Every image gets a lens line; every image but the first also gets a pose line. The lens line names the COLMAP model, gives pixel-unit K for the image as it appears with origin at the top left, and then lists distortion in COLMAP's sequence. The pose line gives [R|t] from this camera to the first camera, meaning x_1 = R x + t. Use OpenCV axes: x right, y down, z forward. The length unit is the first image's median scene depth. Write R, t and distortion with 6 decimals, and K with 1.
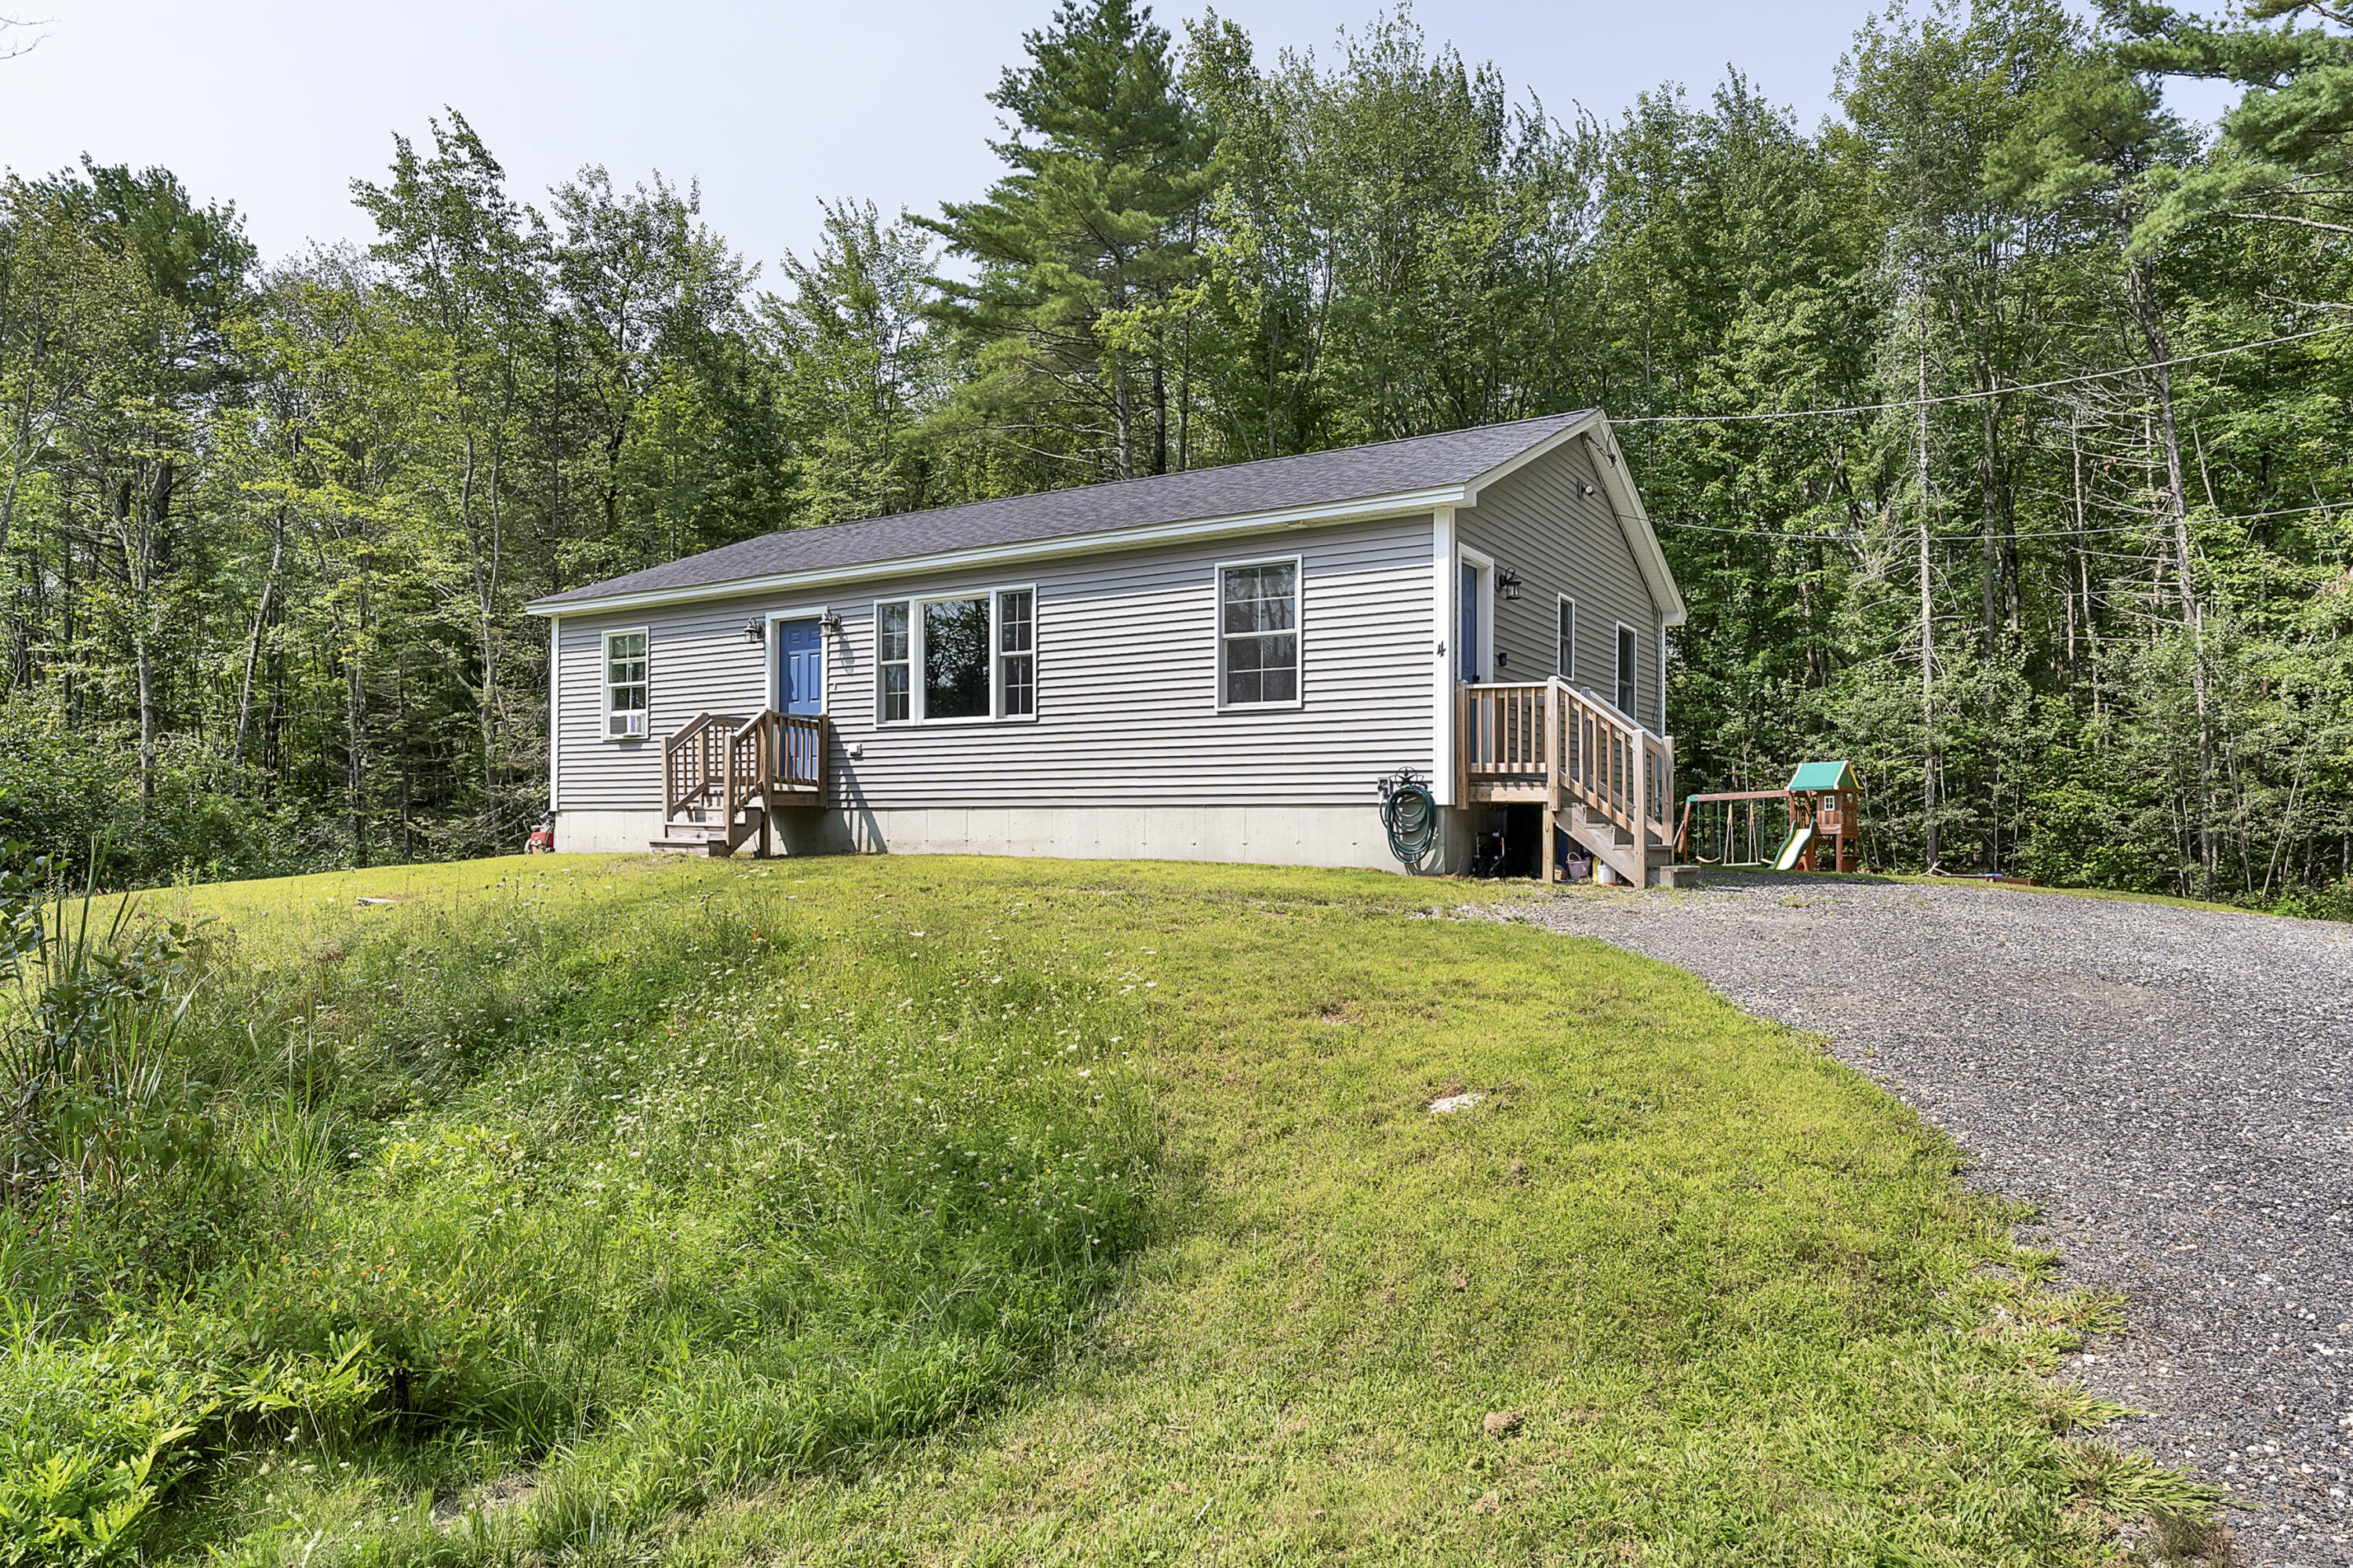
lens RADIAL K [[1169.8, 0, 1178.3], [0, 1169.8, 784.3], [0, 0, 1]] dist [0.005345, 0.000783]
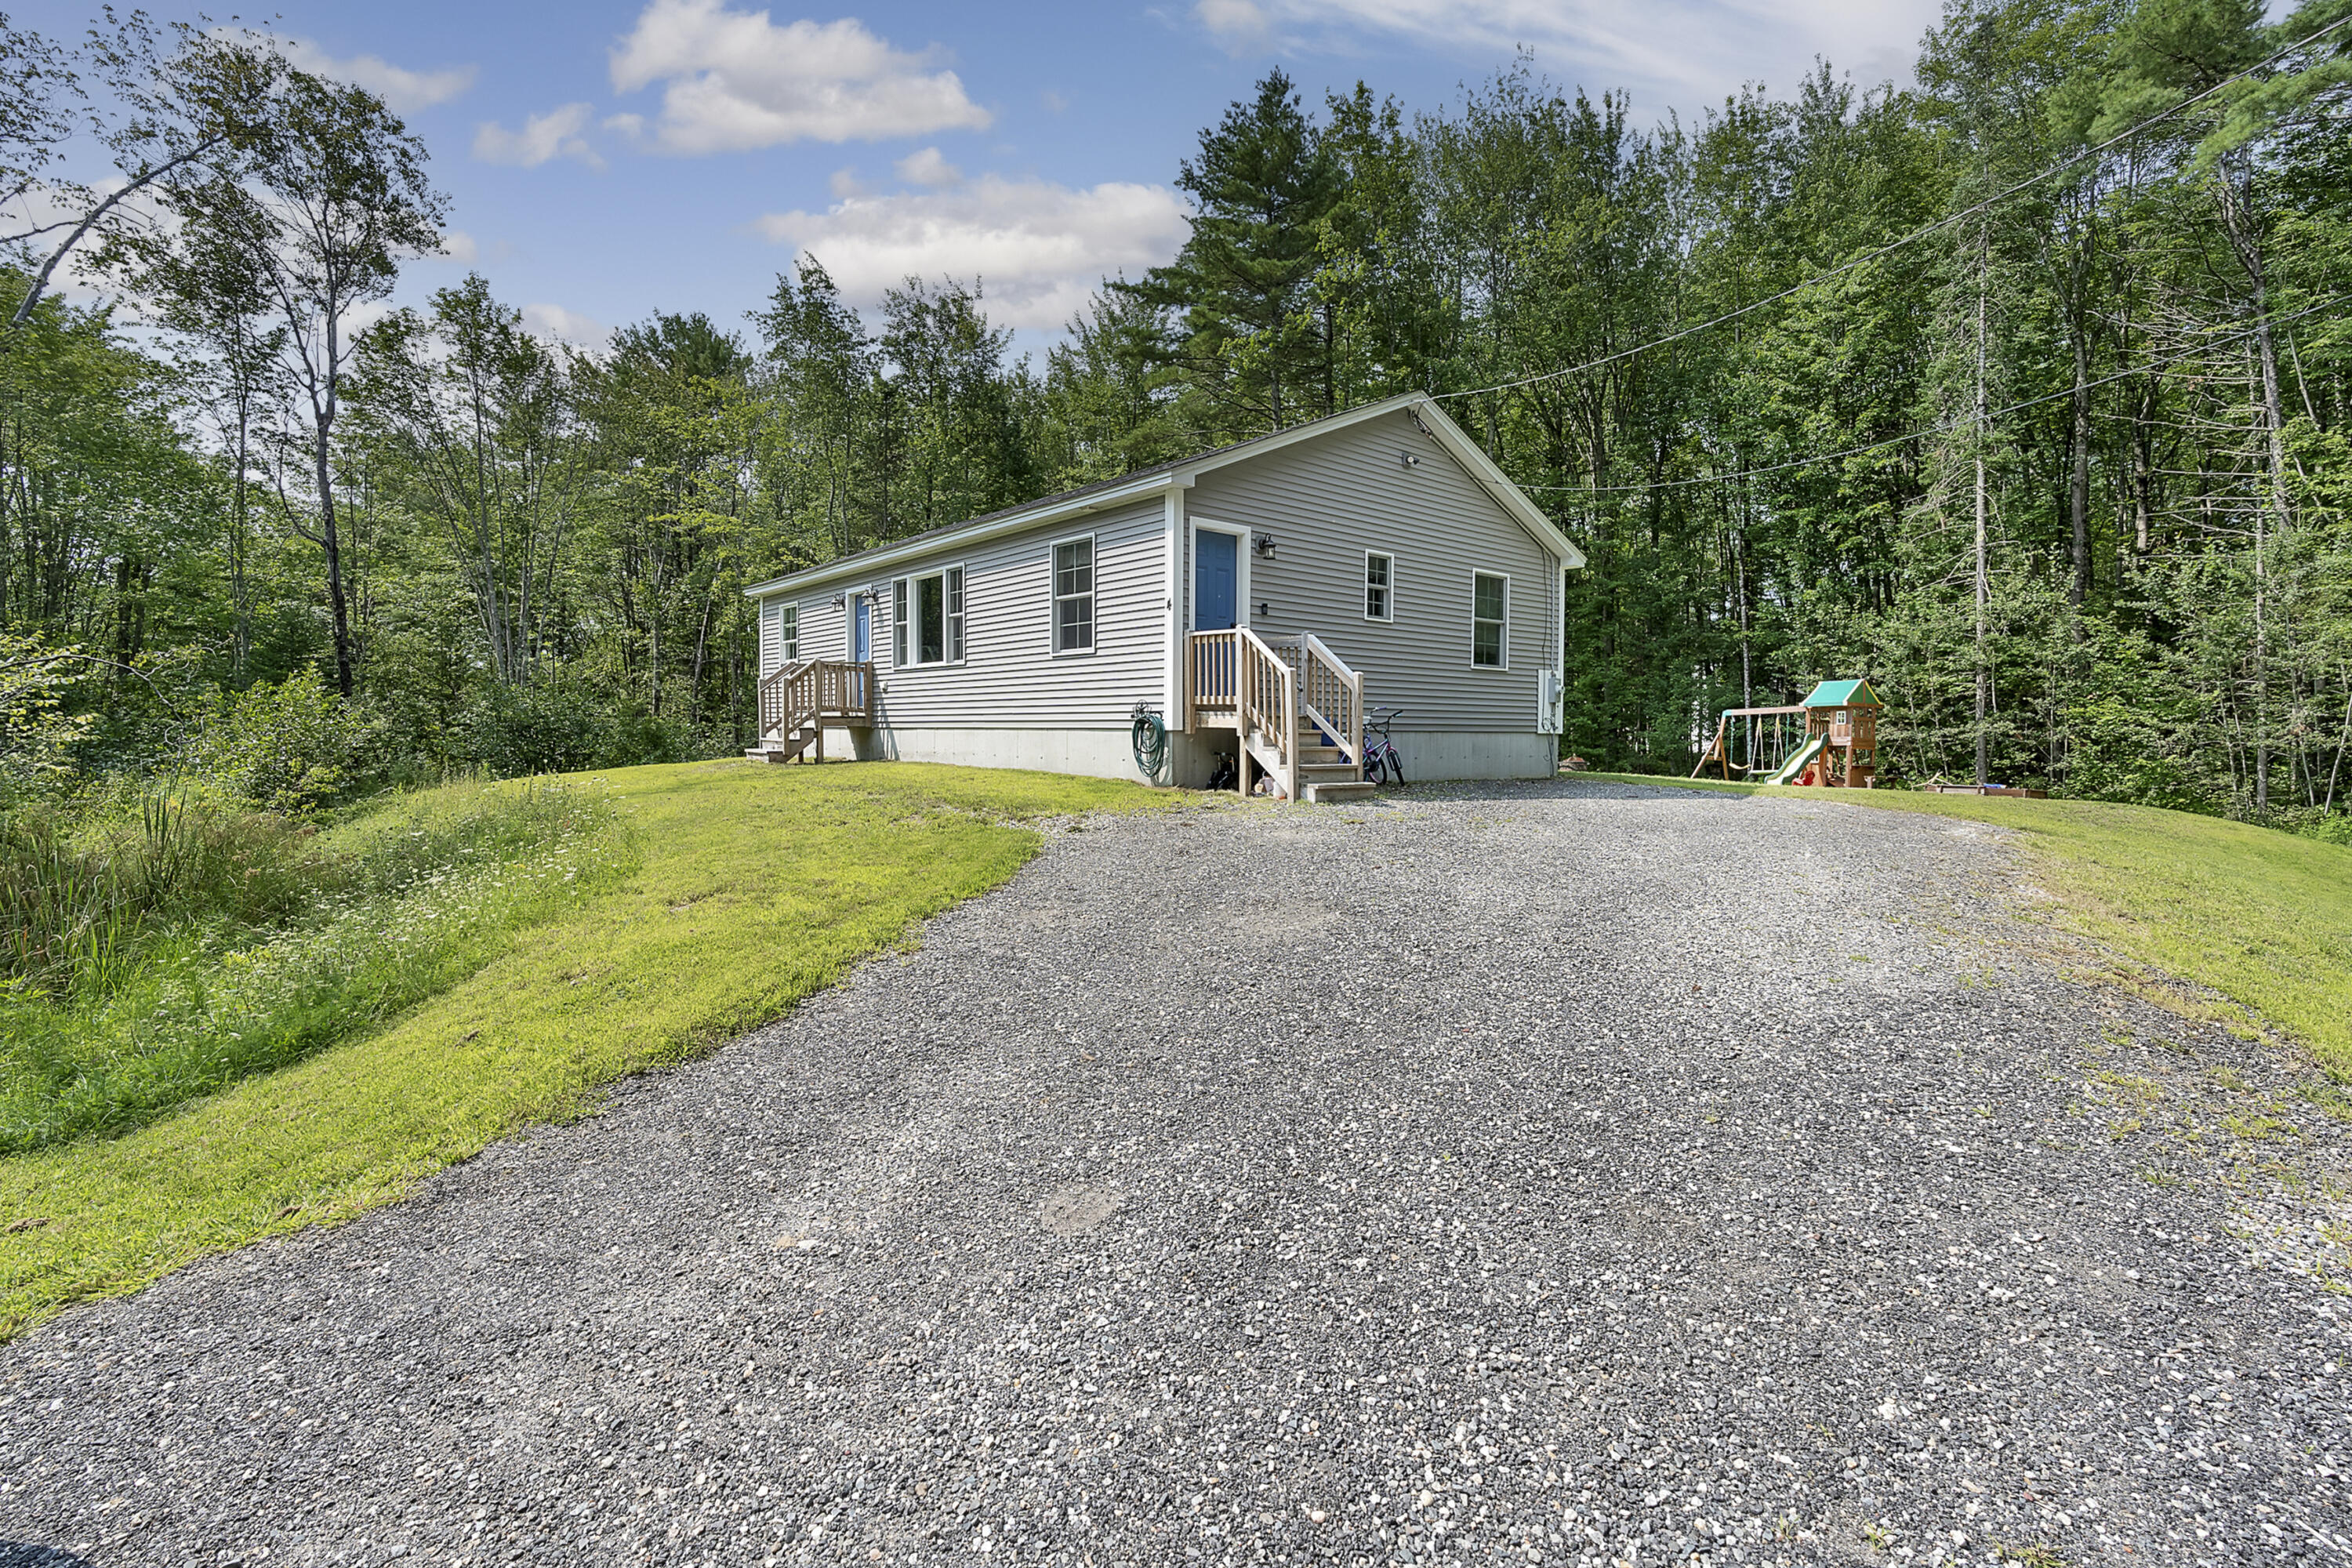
lens RADIAL K [[884.7, 0, 1175.7], [0, 884.7, 723.0], [0, 0, 1]] dist [-0.001088, 0.000179]
pose [[0.967327, -0.001177, -0.253531, 0.329030], [0.007714, 0.999663, 0.024794, -0.009238], [0.253416, -0.025939, 0.967010, 0.064717]]
